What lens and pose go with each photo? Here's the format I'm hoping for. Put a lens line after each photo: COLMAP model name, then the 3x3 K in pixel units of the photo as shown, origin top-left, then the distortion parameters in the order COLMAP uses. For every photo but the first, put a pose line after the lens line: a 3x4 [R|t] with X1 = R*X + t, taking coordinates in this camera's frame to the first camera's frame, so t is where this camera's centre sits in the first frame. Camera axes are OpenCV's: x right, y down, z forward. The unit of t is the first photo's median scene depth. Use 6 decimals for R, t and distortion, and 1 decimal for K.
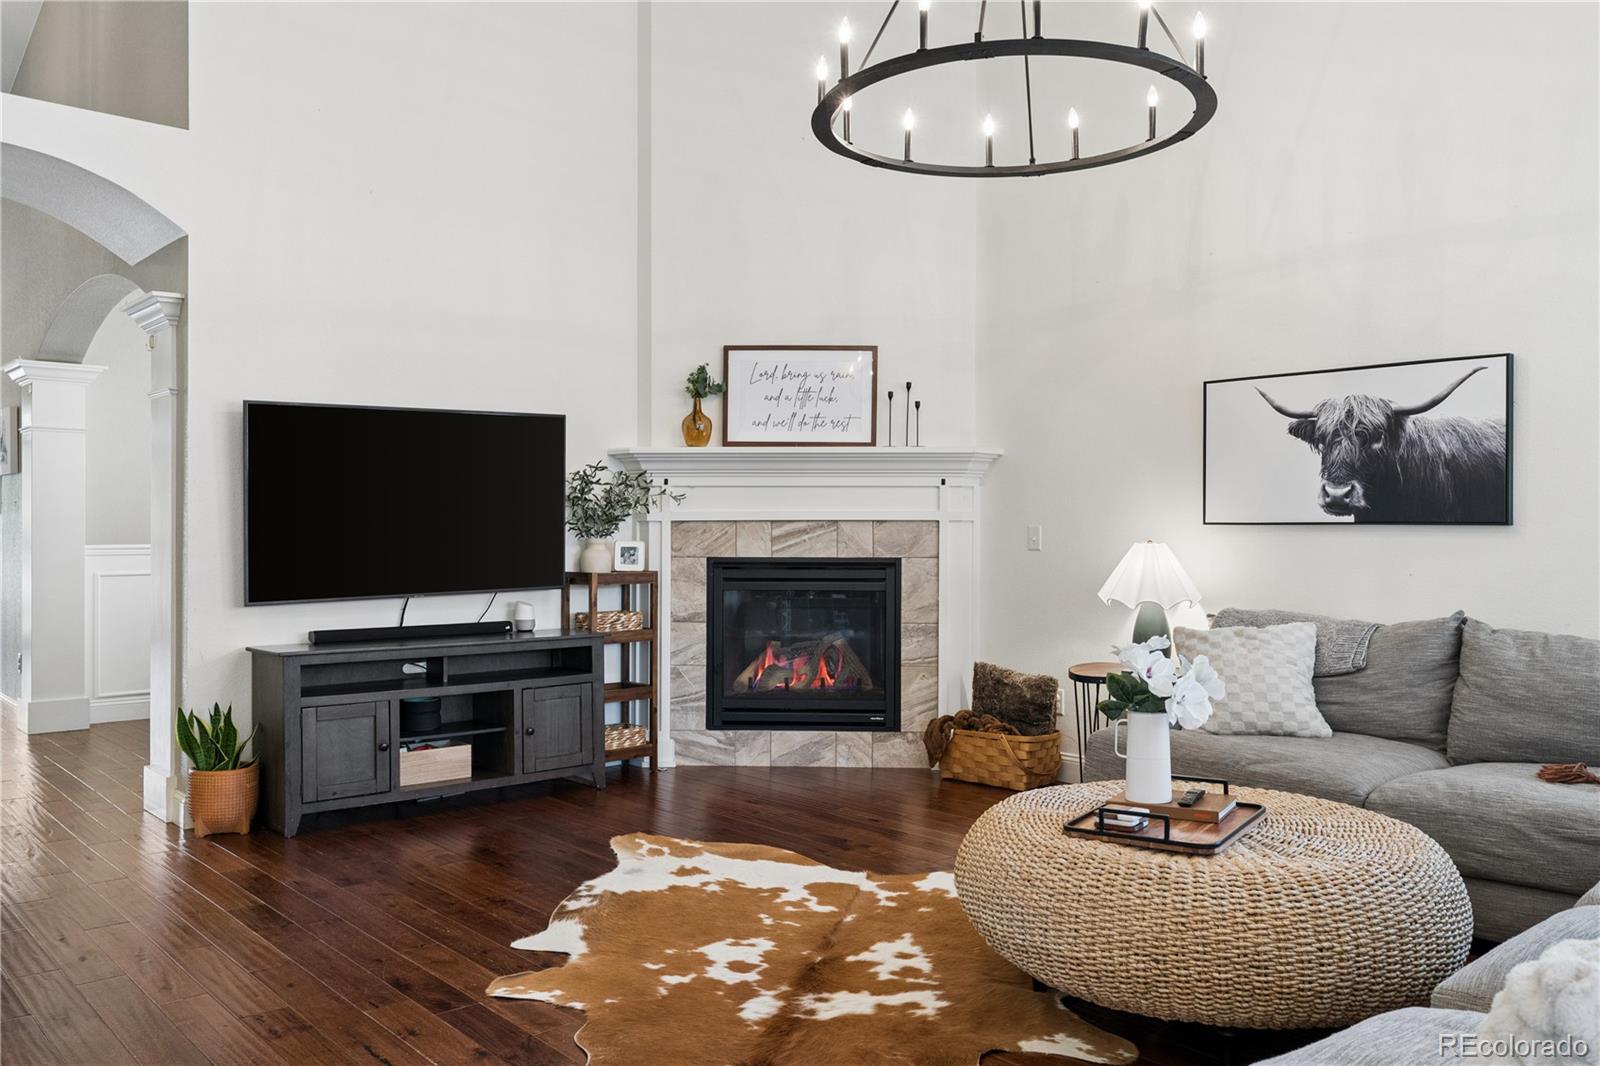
lens RADIAL K [[1245.7, 0, 807.4], [0, 1245.7, 526.4], [0, 0, 1]] dist [0.003406, 0.003294]
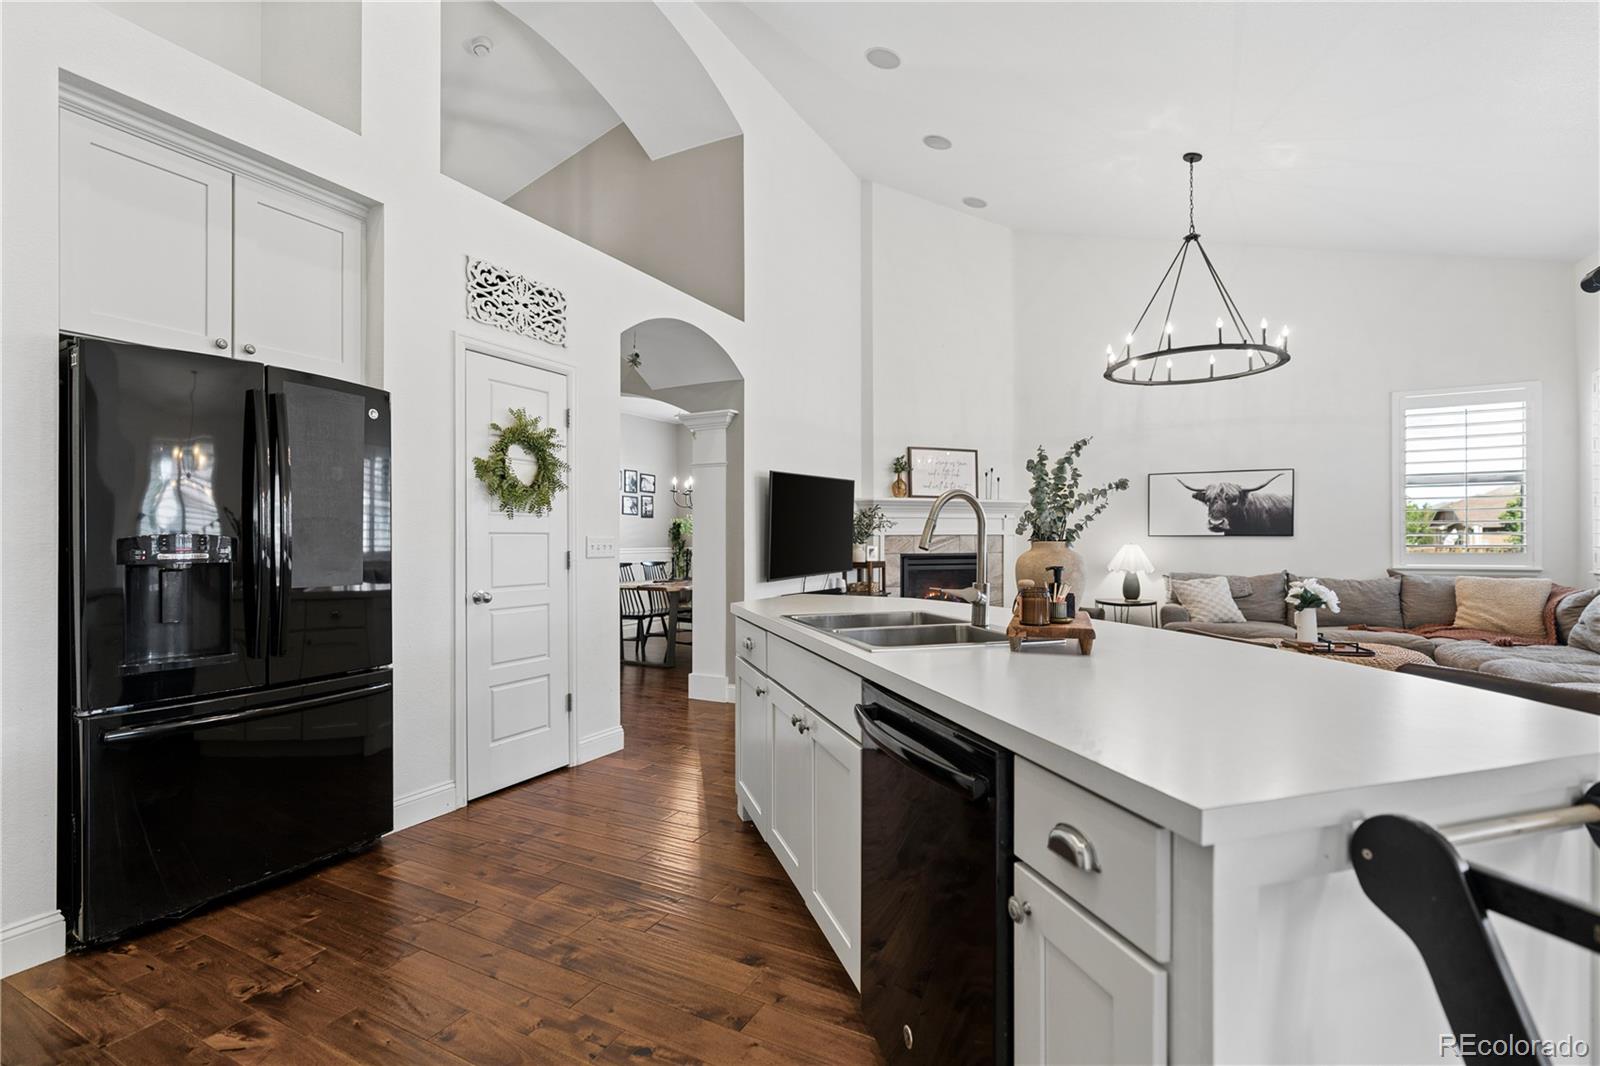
lens RADIAL K [[731.8, 0, 806.3], [0, 731.8, 535.1], [0, 0, 1]] dist [-0.004647, 0.001431]
pose [[0.934221, -0.002046, 0.356688, -0.681397], [0.003475, 0.999988, -0.003365, -0.001290], [-0.356677, 0.004384, 0.934217, -0.029853]]
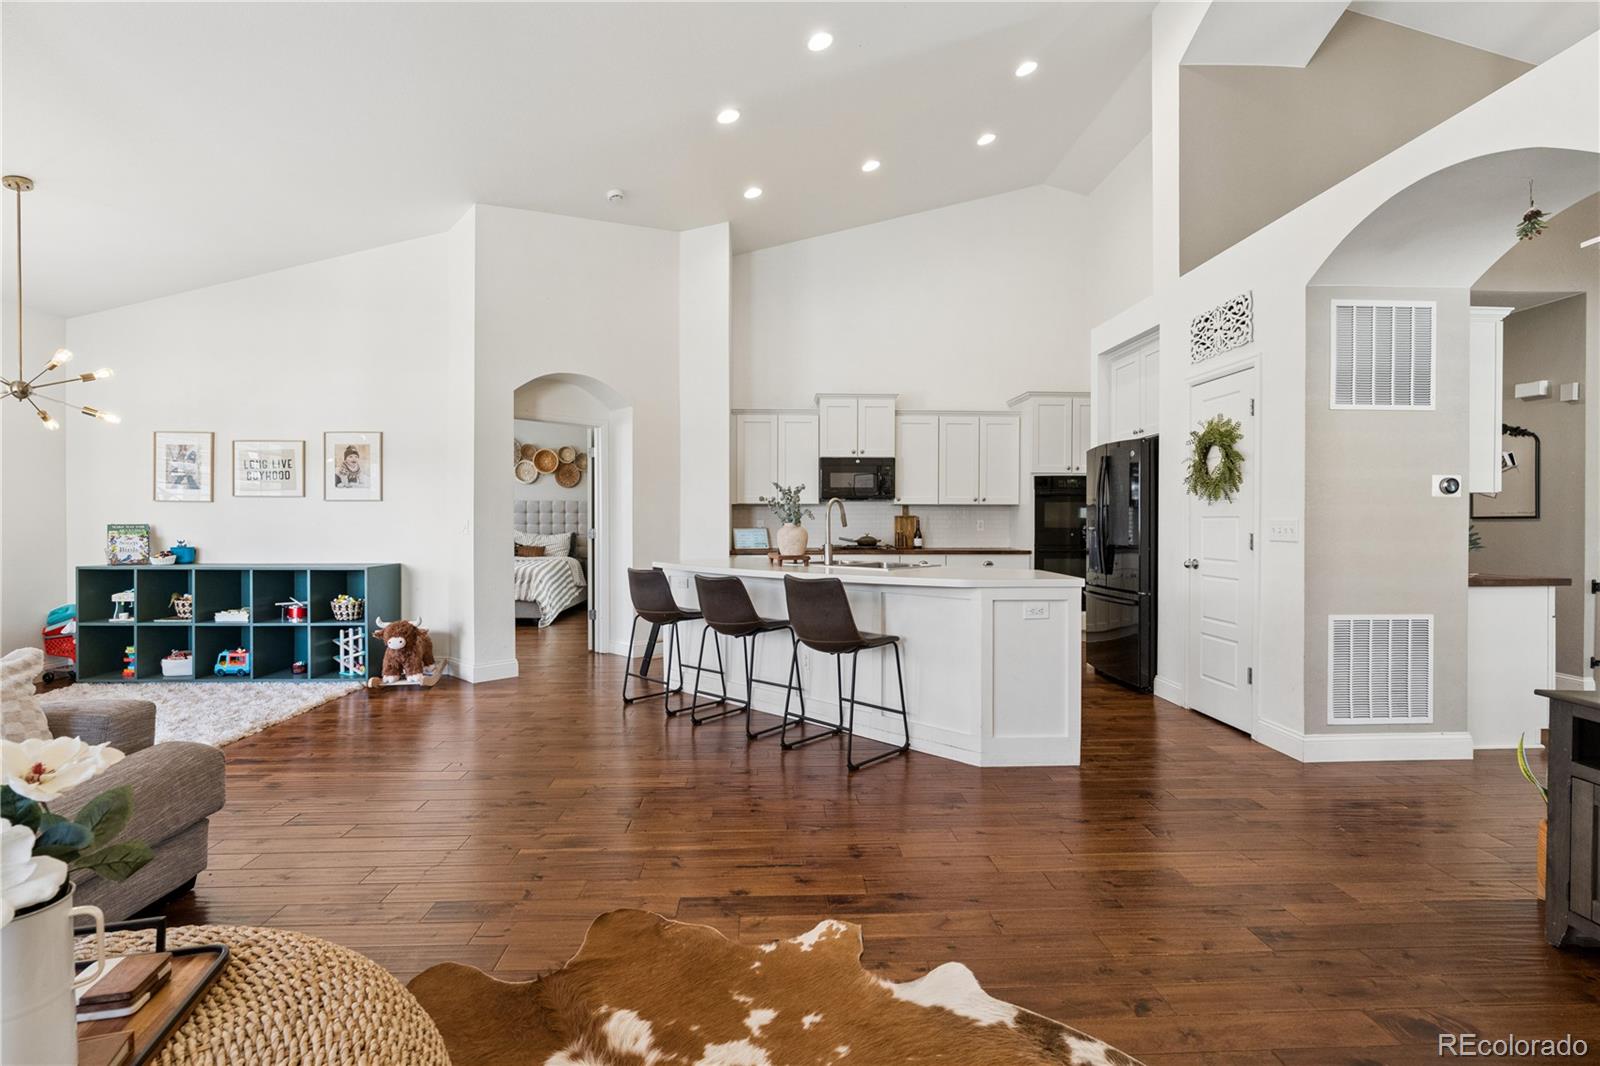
lens RADIAL K [[731.8, 0, 806.3], [0, 731.8, 535.1], [0, 0, 1]] dist [-0.004647, 0.001431]
pose [[-0.627509, 0.011337, -0.778527, 0.160904], [-0.002715, 0.999856, 0.016748, 0.001035], [0.778604, 0.012624, -0.627388, 0.768715]]
